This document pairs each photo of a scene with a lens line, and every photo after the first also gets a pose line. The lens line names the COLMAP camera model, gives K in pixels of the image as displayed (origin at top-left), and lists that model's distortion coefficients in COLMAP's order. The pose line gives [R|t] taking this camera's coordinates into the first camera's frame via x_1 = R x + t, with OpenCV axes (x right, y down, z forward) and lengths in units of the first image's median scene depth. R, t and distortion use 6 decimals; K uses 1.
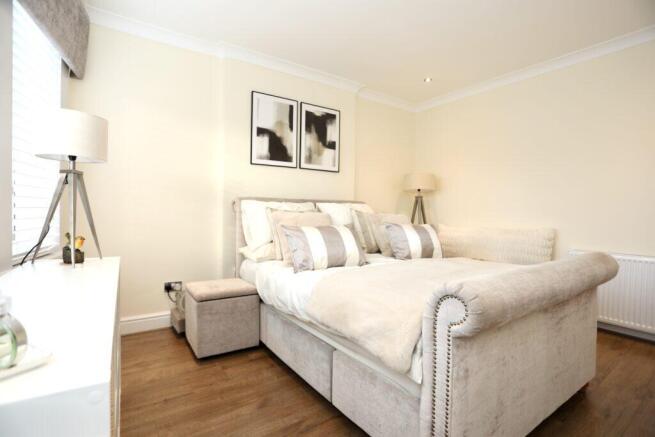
lens RADIAL K [[316.7, 0, 323.2], [0, 316.7, 217.2], [0, 0, 1]] dist [-0.081240, 0.032762]
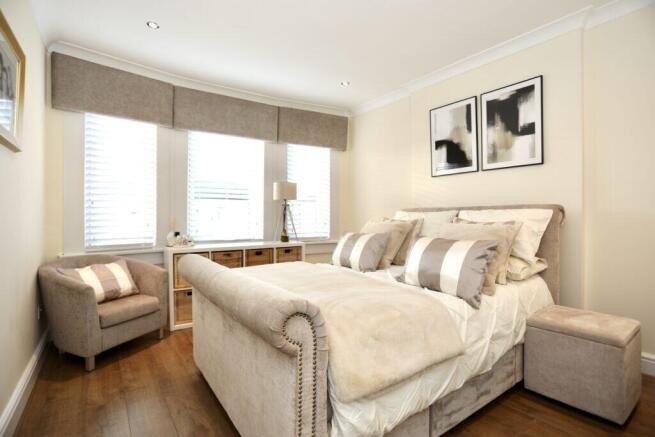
lens RADIAL K [[316.7, 0, 323.2], [0, 316.7, 217.2], [0, 0, 1]] dist [-0.081240, 0.032762]
pose [[0.023445, -0.007420, -0.999698, 1.354657], [-0.008868, 0.999932, -0.007630, -0.028882], [0.999686, 0.009044, 0.023378, 0.959234]]
